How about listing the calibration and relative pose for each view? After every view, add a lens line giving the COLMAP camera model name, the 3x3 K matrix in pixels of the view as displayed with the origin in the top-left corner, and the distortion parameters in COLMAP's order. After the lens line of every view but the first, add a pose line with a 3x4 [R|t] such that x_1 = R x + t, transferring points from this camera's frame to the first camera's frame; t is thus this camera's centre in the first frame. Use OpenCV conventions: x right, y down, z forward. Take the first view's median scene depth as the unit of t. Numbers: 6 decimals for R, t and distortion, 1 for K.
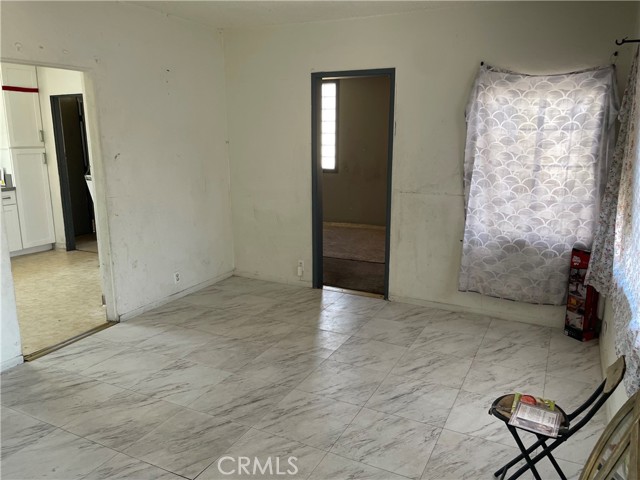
lens RADIAL K [[492.6, 0, 323.9], [0, 492.6, 236.8], [0, 0, 1]] dist [0.051734, -0.067025]
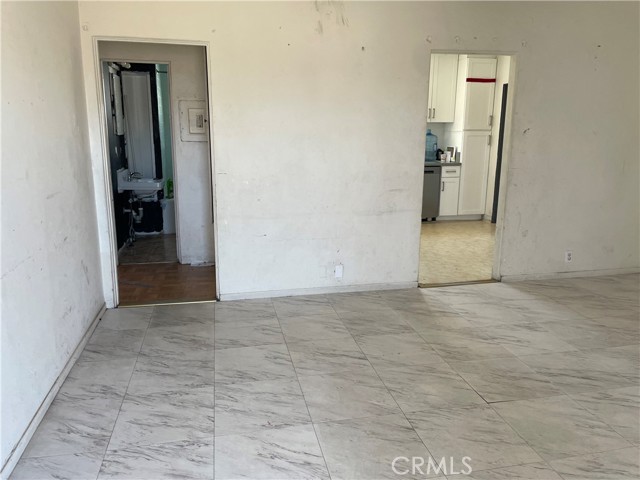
lens RADIAL K [[492.6, 0, 318.3], [0, 492.6, 239.8], [0, 0, 1]] dist [0.051734, -0.067025]
pose [[0.619774, 0.172131, -0.765670, 0.191674], [-0.162134, 0.982685, 0.089678, 0.052197], [0.767849, 0.068562, 0.636951, -0.031418]]
